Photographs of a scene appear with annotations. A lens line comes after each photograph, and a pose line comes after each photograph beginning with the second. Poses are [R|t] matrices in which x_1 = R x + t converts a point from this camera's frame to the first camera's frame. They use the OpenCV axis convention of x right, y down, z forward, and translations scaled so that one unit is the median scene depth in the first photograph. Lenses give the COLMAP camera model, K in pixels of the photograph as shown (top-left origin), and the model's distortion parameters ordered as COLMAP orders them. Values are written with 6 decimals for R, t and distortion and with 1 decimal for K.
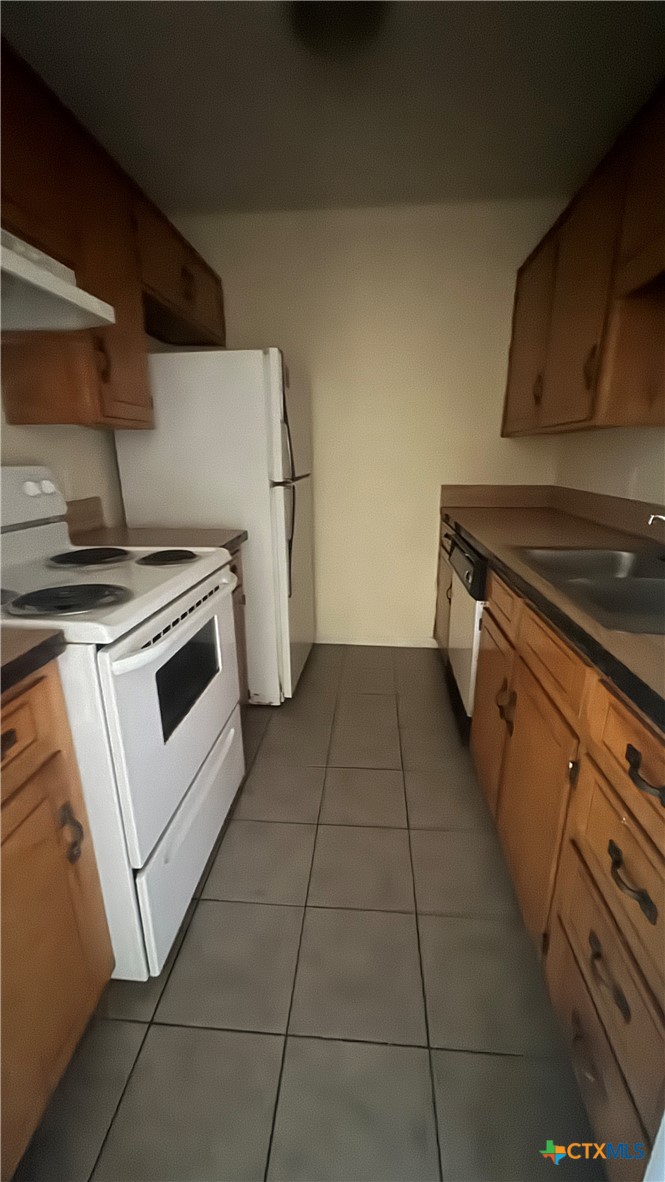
lens RADIAL K [[462.4, 0, 335.9], [0, 462.4, 589.7], [0, 0, 1]] dist [-0.005611, 0.001260]
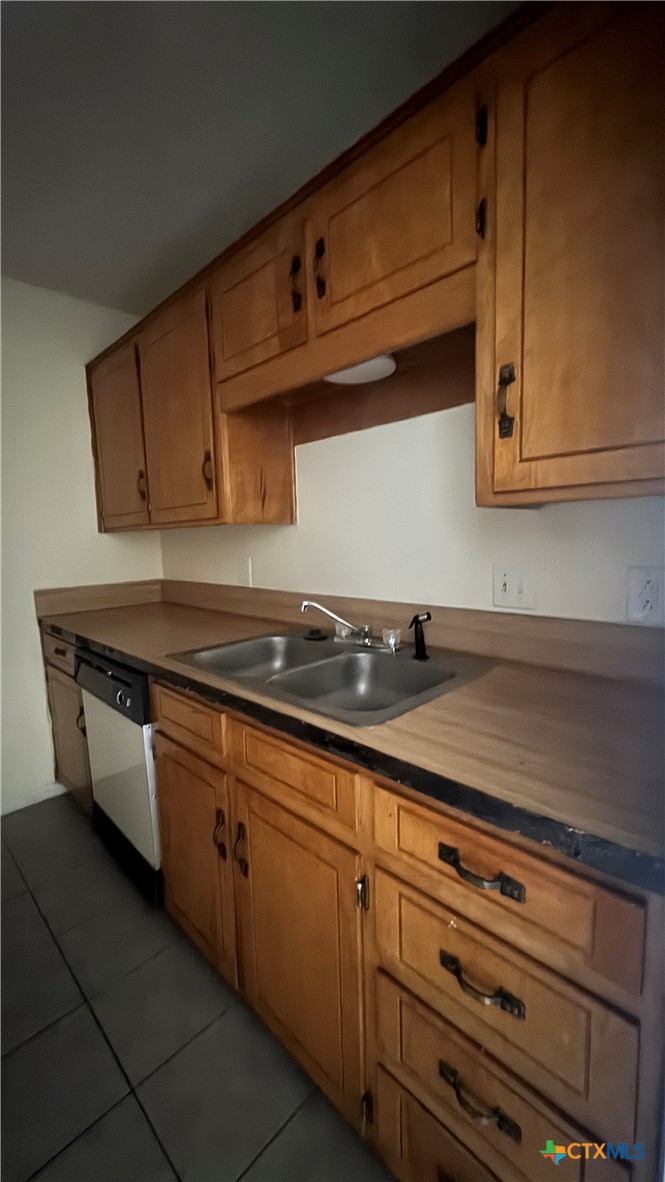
lens RADIAL K [[462.4, 0, 332.8], [0, 462.4, 594.3], [0, 0, 1]] dist [-0.005611, 0.001260]
pose [[0.641867, -0.112612, 0.758502, -0.083649], [0.243775, 0.967809, -0.062603, -0.074049], [-0.727035, 0.225087, 0.648657, 0.176328]]
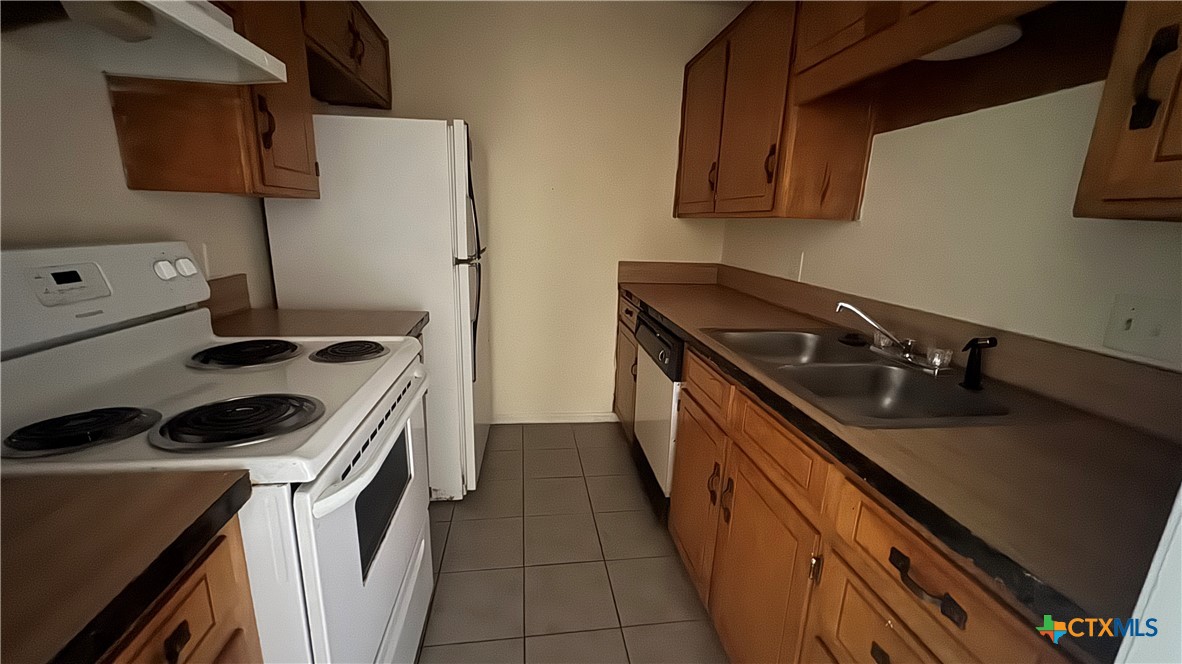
lens RADIAL K [[462.4, 0, 590.6], [0, 462.4, 329.6], [0, 0, 1]] dist [-0.005611, 0.001260]
pose [[0.975711, -0.016847, 0.218415, -0.098970], [0.028046, 0.998440, -0.048274, -0.049518], [-0.217261, 0.053227, 0.974661, 0.053781]]
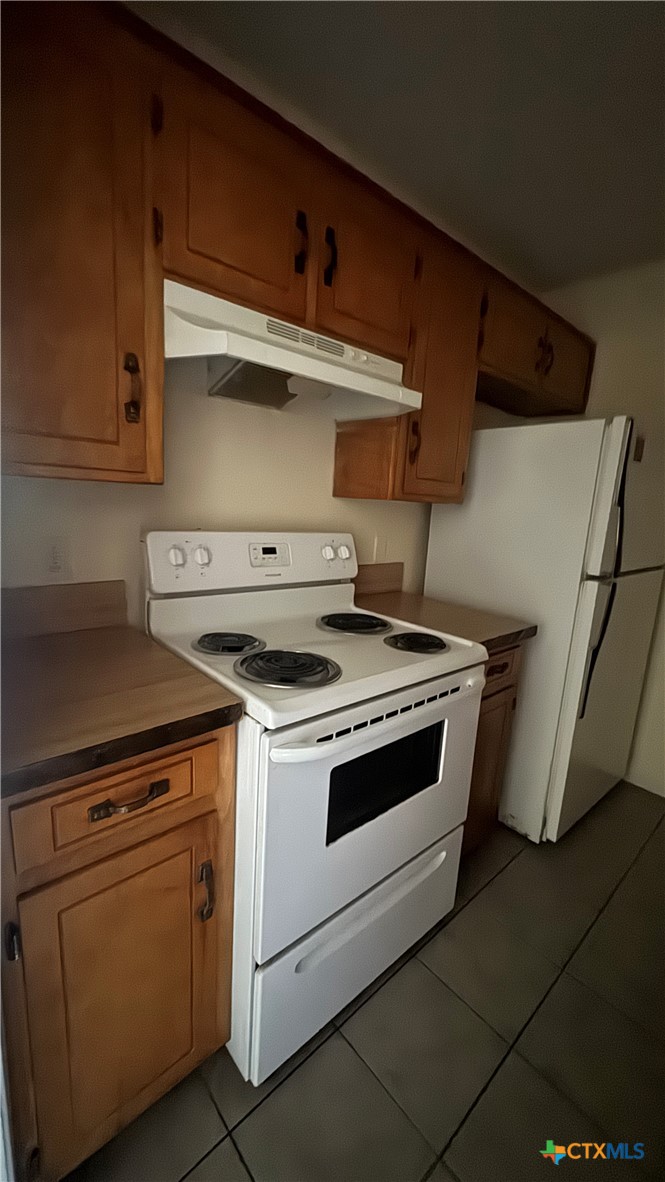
lens RADIAL K [[462.4, 0, 340.0], [0, 462.4, 593.0], [0, 0, 1]] dist [-0.005611, 0.001260]
pose [[0.728640, 0.182034, -0.660264, 0.113142], [-0.255987, 0.966547, -0.016022, -0.098623], [0.635260, 0.180693, 0.750863, 0.157831]]
